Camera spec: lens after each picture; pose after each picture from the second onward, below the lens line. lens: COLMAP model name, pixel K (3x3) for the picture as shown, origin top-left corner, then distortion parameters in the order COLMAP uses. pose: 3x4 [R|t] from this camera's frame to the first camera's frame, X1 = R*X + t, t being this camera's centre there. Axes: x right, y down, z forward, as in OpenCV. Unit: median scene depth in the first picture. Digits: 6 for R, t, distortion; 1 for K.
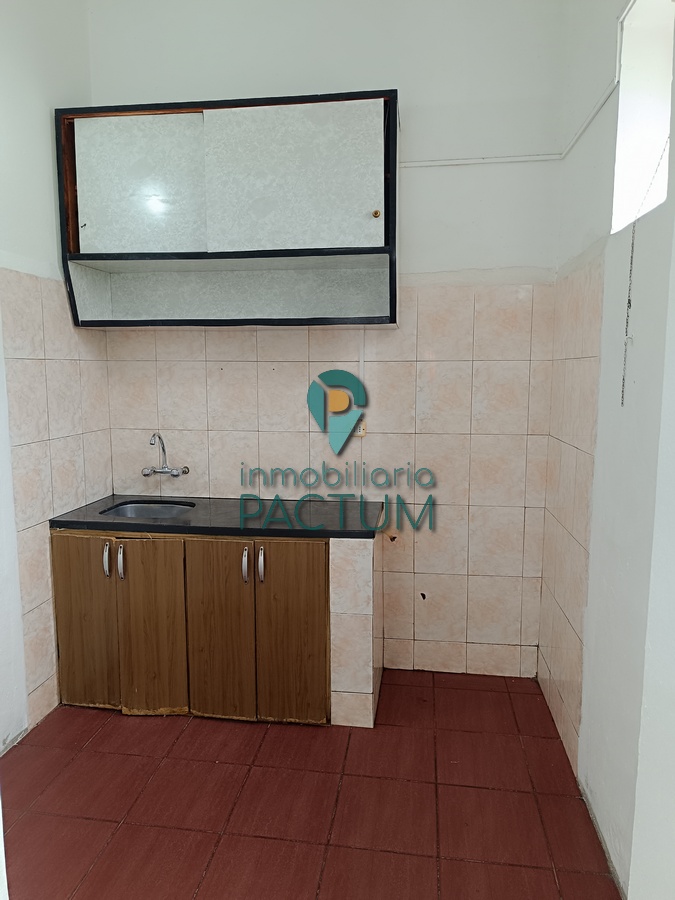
lens RADIAL K [[628.0, 0, 338.5], [0, 628.0, 448.3], [0, 0, 1]] dist [0.005654, 0.003162]
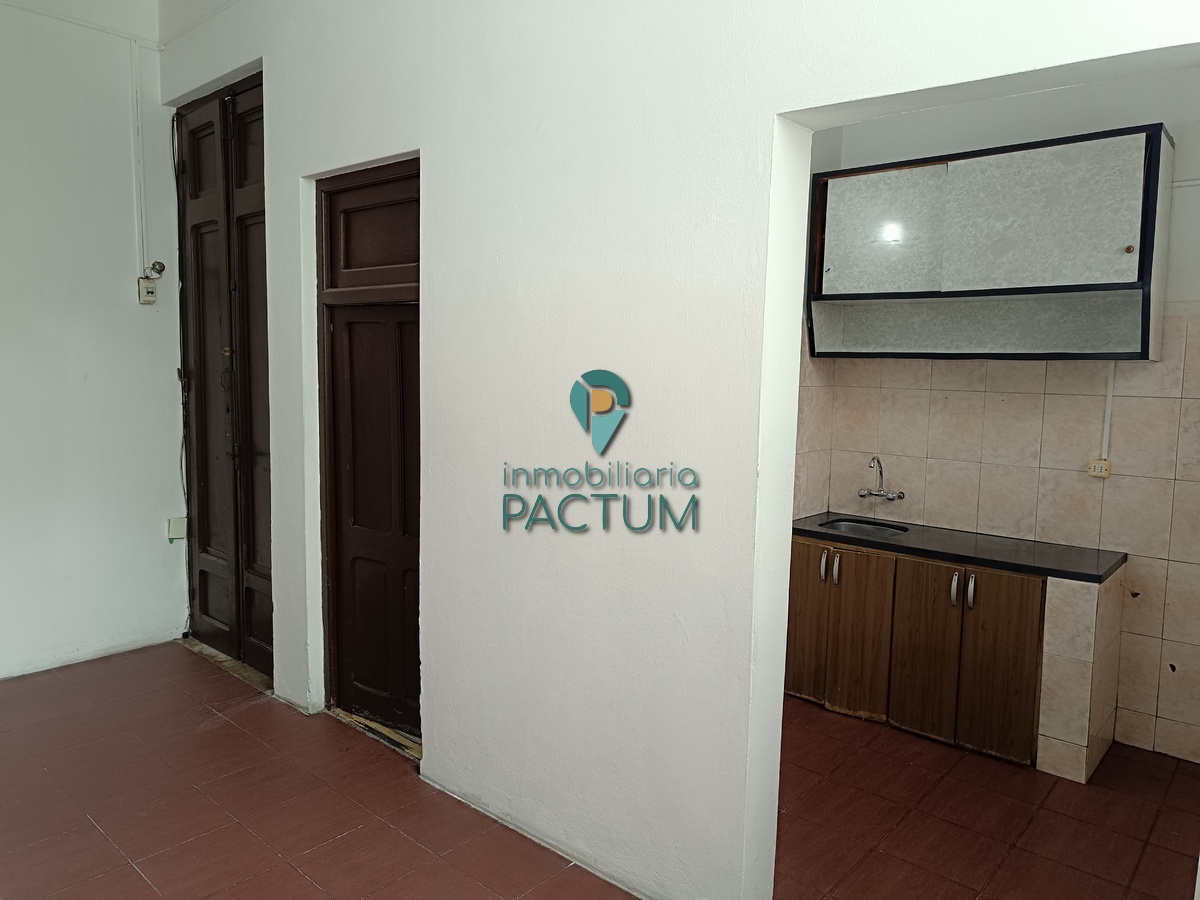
lens RADIAL K [[829.0, 0, 596.3], [0, 829.0, 442.0], [0, 0, 1]] dist [0.002058, -0.000534]
pose [[0.832821, 0.066498, -0.549534, 0.092968], [-0.087753, 0.996064, -0.012457, 0.010643], [0.546542, 0.058598, 0.835379, -0.471899]]
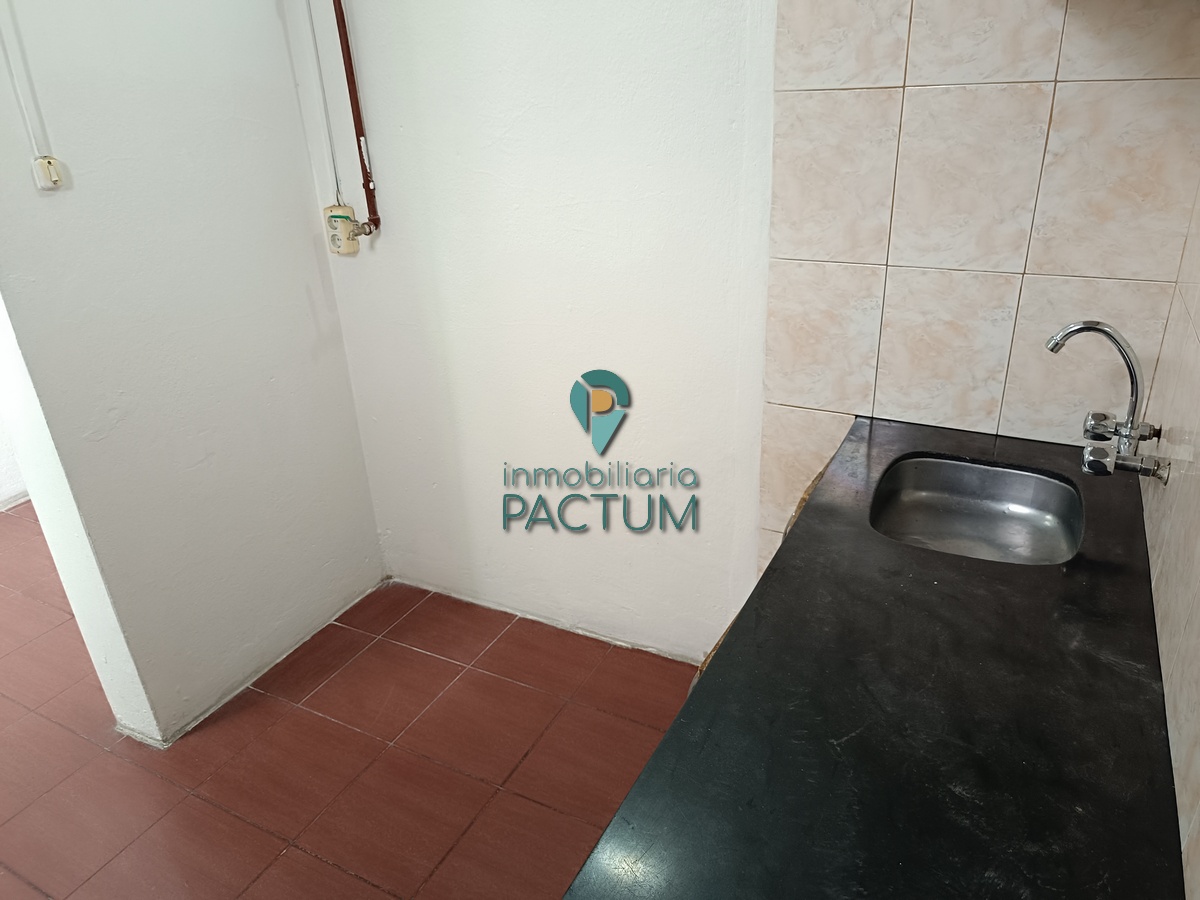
lens RADIAL K [[829.0, 0, 596.3], [0, 829.0, 442.0], [0, 0, 1]] dist [0.002058, -0.000534]
pose [[-0.335901, 0.391526, -0.856666, 0.221282], [-0.079906, 0.894388, 0.440098, -0.157385], [0.938502, 0.216282, -0.269141, 1.003397]]
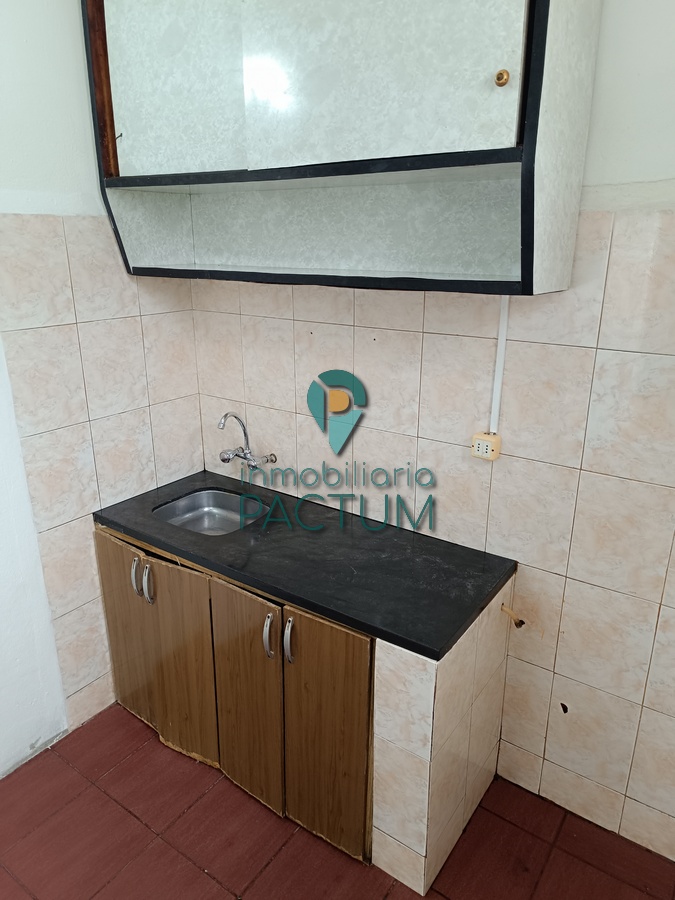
lens RADIAL K [[621.7, 0, 337.5], [0, 621.7, 450.0], [0, 0, 1]] dist [0.002058, -0.000534]
pose [[0.888977, 0.148472, -0.433216, 0.191119], [-0.058912, 0.975202, 0.213330, -0.171756], [0.454146, -0.164124, 0.875679, 0.432020]]
